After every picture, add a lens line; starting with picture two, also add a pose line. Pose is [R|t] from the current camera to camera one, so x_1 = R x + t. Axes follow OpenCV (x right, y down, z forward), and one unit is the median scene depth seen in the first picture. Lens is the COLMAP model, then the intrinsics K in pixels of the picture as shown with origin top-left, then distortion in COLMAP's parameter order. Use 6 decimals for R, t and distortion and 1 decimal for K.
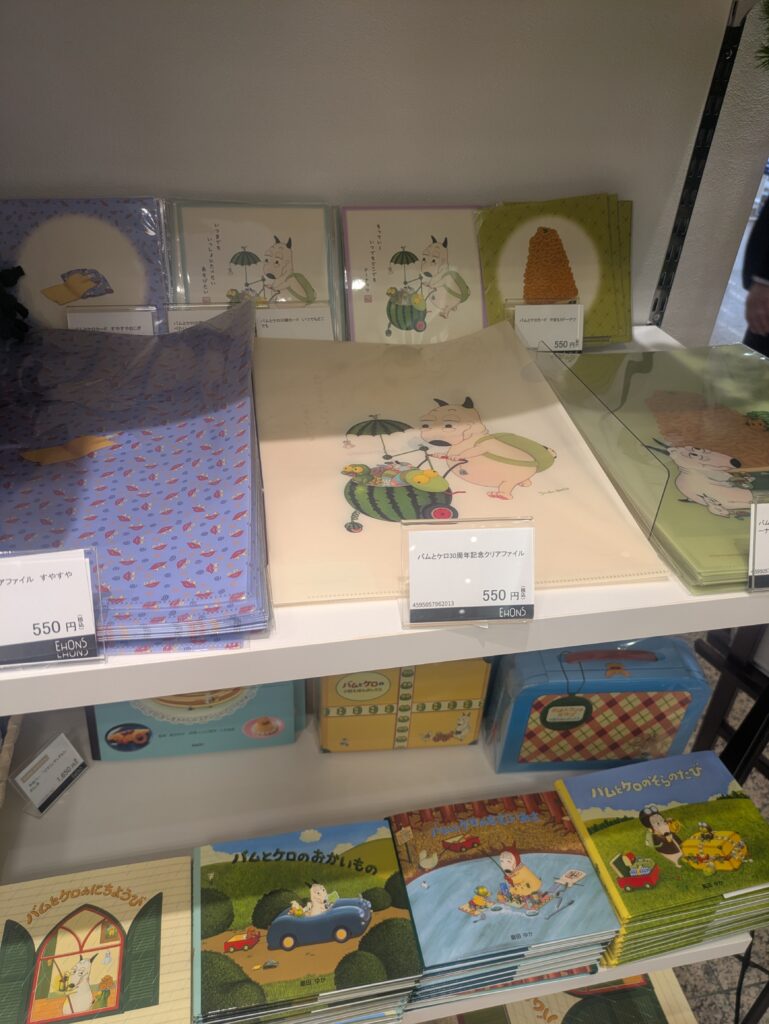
lens RADIAL K [[759.0, 0, 402.2], [0, 759.0, 513.9], [0, 0, 1]] dist [0.013500, -0.004111]
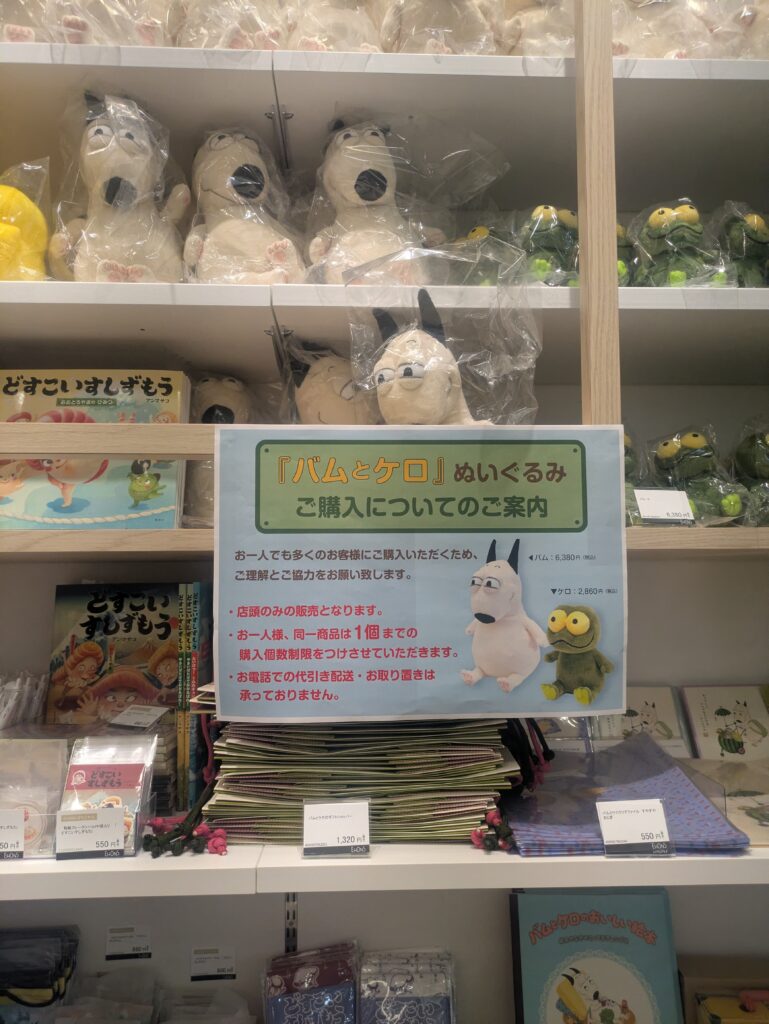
lens RADIAL K [[759.0, 0, 402.2], [0, 759.0, 513.9], [0, 0, 1]] dist [0.013500, -0.004111]
pose [[0.982629, -0.075250, -0.169641, -0.386336], [-0.053550, 0.760255, -0.647414, 0.478371], [0.177688, 0.645252, 0.743018, -0.699542]]
